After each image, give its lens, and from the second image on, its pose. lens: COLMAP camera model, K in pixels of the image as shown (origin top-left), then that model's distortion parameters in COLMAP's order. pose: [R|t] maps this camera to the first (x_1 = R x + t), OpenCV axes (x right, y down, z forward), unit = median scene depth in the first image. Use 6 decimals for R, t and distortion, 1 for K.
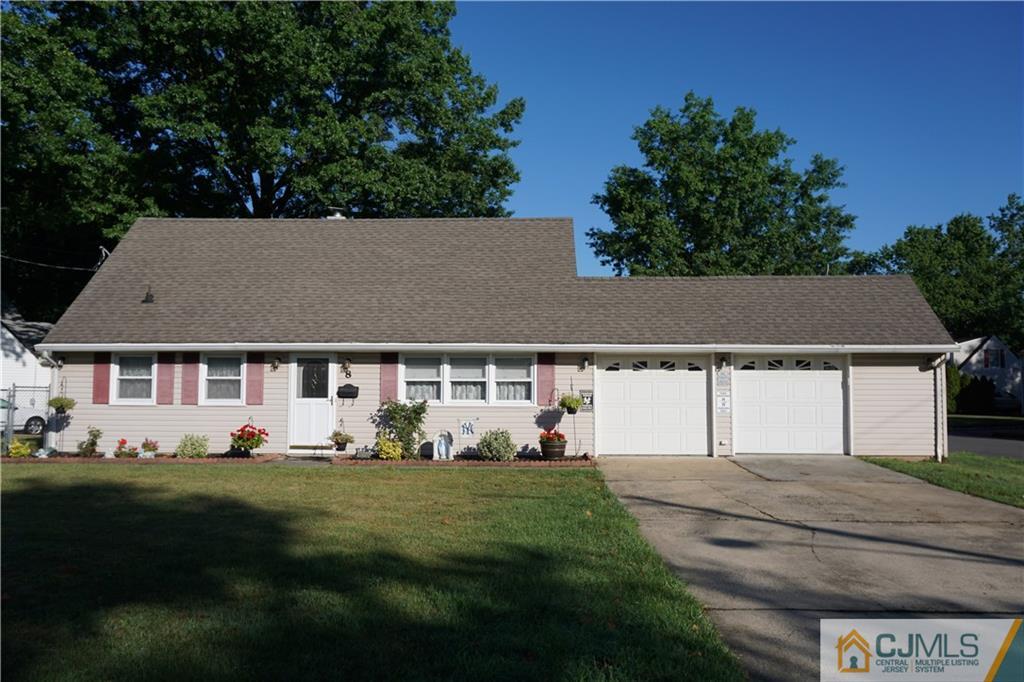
lens RADIAL K [[772.1, 0, 509.4], [0, 772.1, 346.4], [0, 0, 1]] dist [-0.101012, -0.001785]
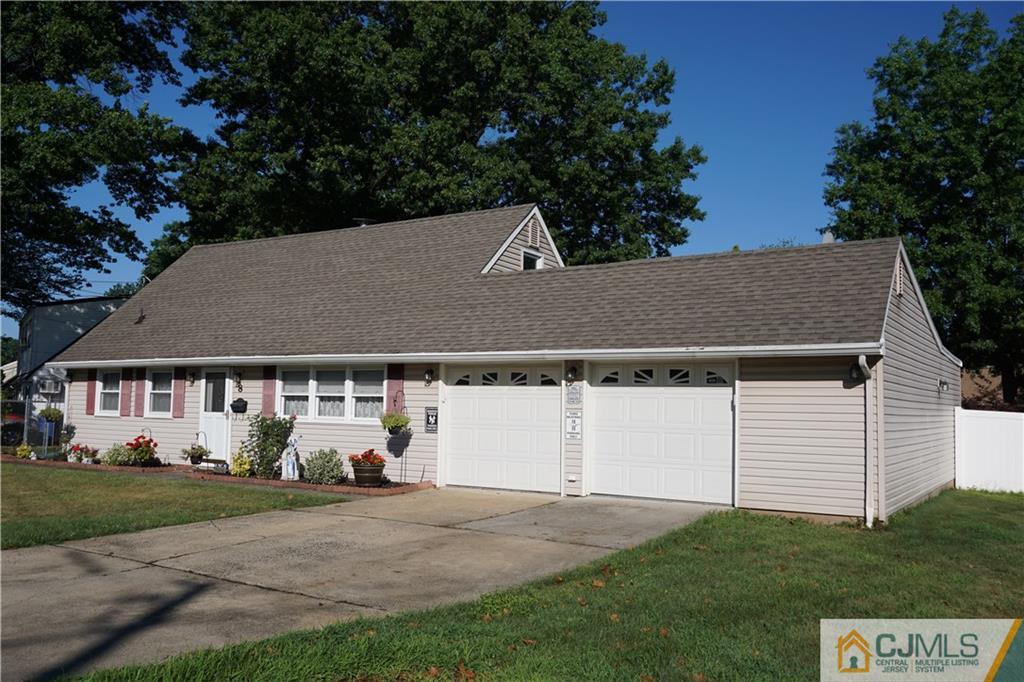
lens RADIAL K [[858.8, 0, 509.8], [0, 858.8, 347.0], [0, 0, 1]] dist [-0.047449, 0.004249]
pose [[0.873450, -0.021516, -0.486439, 0.645872], [0.014598, 0.999731, -0.018009, 0.006537], [0.486696, 0.008629, 0.873529, 0.192996]]
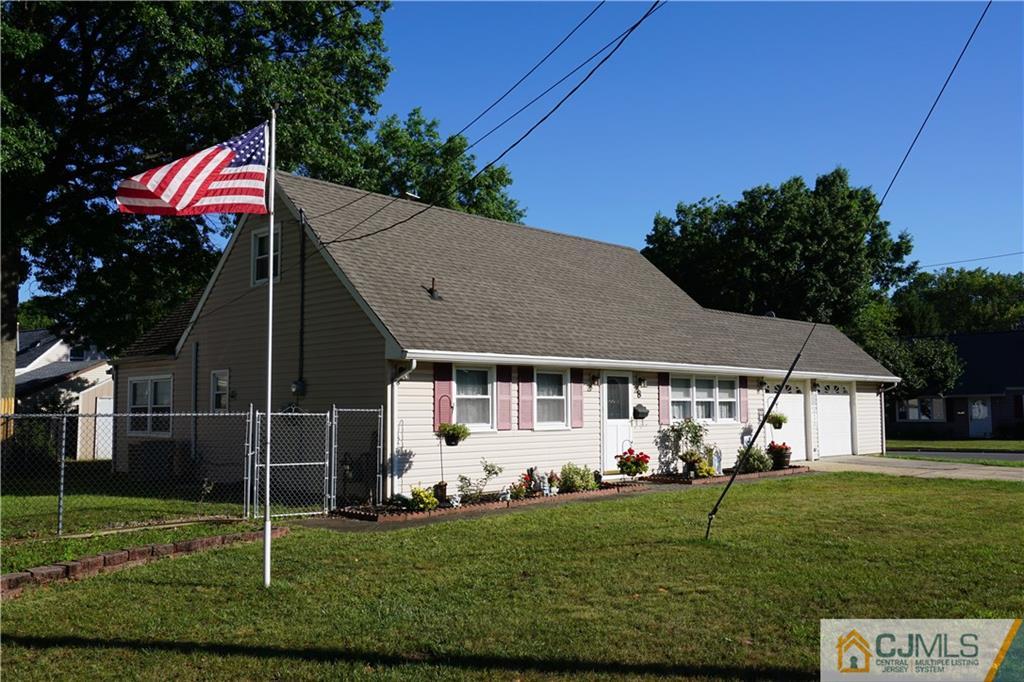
lens RADIAL K [[858.8, 0, 512.5], [0, 858.8, 338.3], [0, 0, 1]] dist [-0.047449, 0.004249]
pose [[0.678913, 0.055854, 0.732092, -1.132874], [-0.045139, 0.998391, -0.034311, 0.009146], [-0.732830, -0.009751, 0.680342, 0.370687]]
